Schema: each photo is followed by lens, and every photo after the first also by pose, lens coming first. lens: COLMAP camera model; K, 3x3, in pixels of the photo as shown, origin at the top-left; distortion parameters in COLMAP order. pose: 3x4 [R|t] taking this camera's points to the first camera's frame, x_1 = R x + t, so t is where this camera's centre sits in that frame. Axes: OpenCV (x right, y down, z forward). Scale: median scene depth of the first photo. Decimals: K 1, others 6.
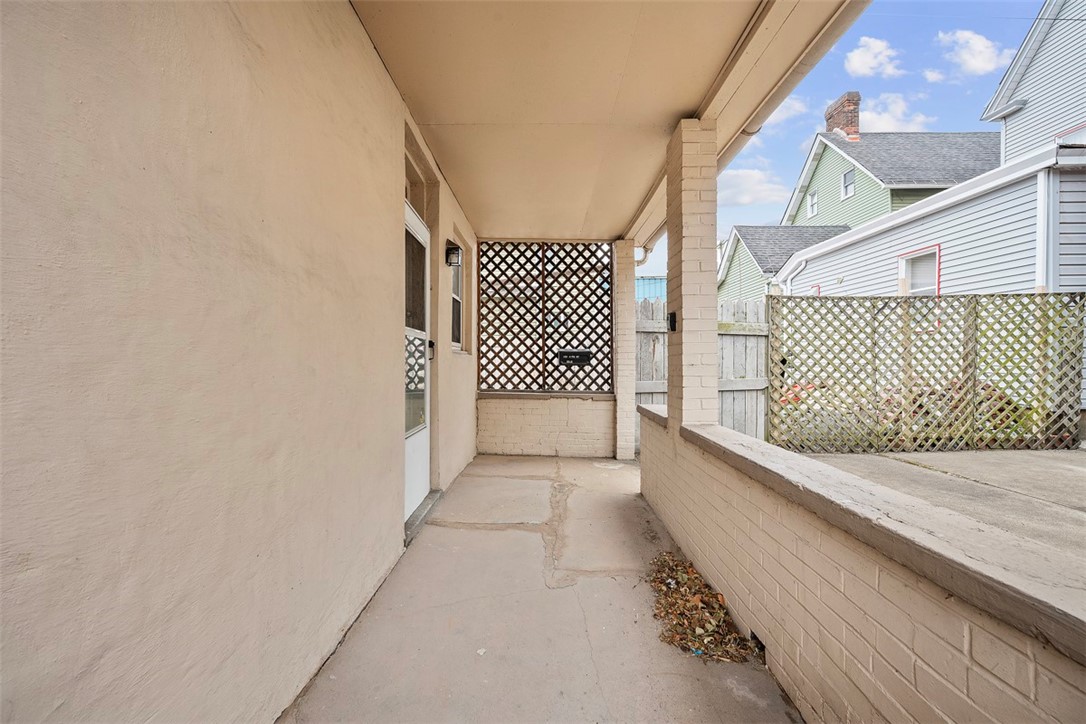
lens RADIAL K [[424.6, 0, 543.0], [0, 424.6, 362.0], [0, 0, 1]] dist [0.000765, 0.000087]
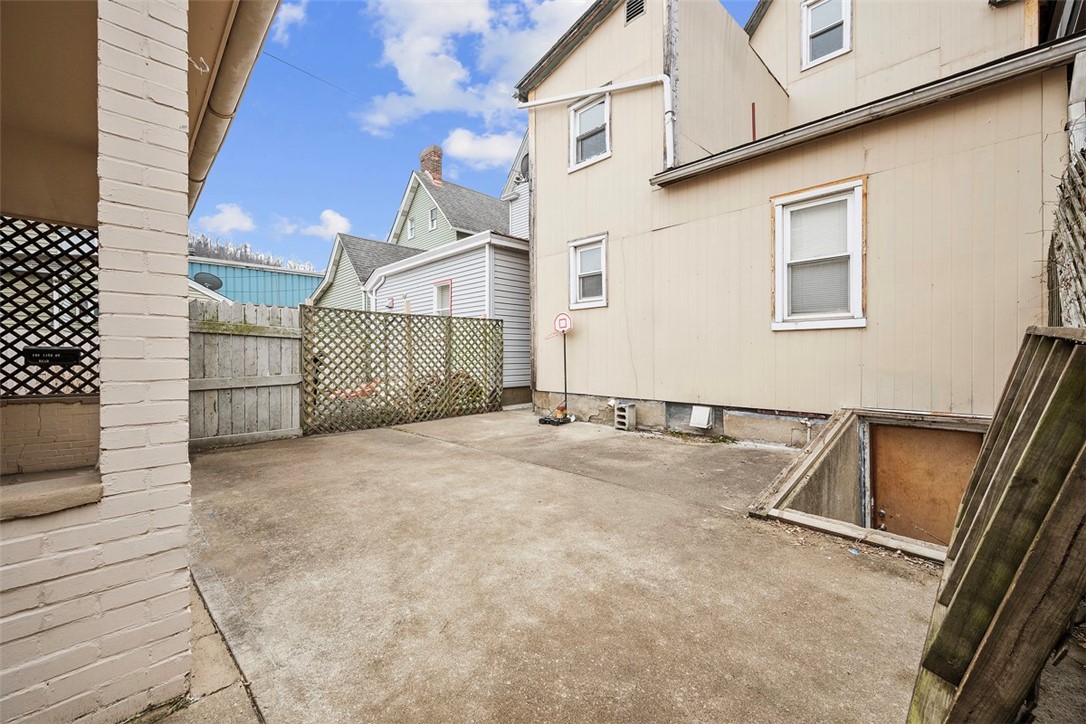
lens RADIAL K [[424.6, 0, 543.0], [0, 424.6, 362.0], [0, 0, 1]] dist [0.000765, 0.000087]
pose [[0.704642, -0.005625, 0.709541, 0.161112], [0.005244, 0.999983, 0.002719, 0.004260], [-0.709543, 0.001805, 0.704659, -0.323503]]
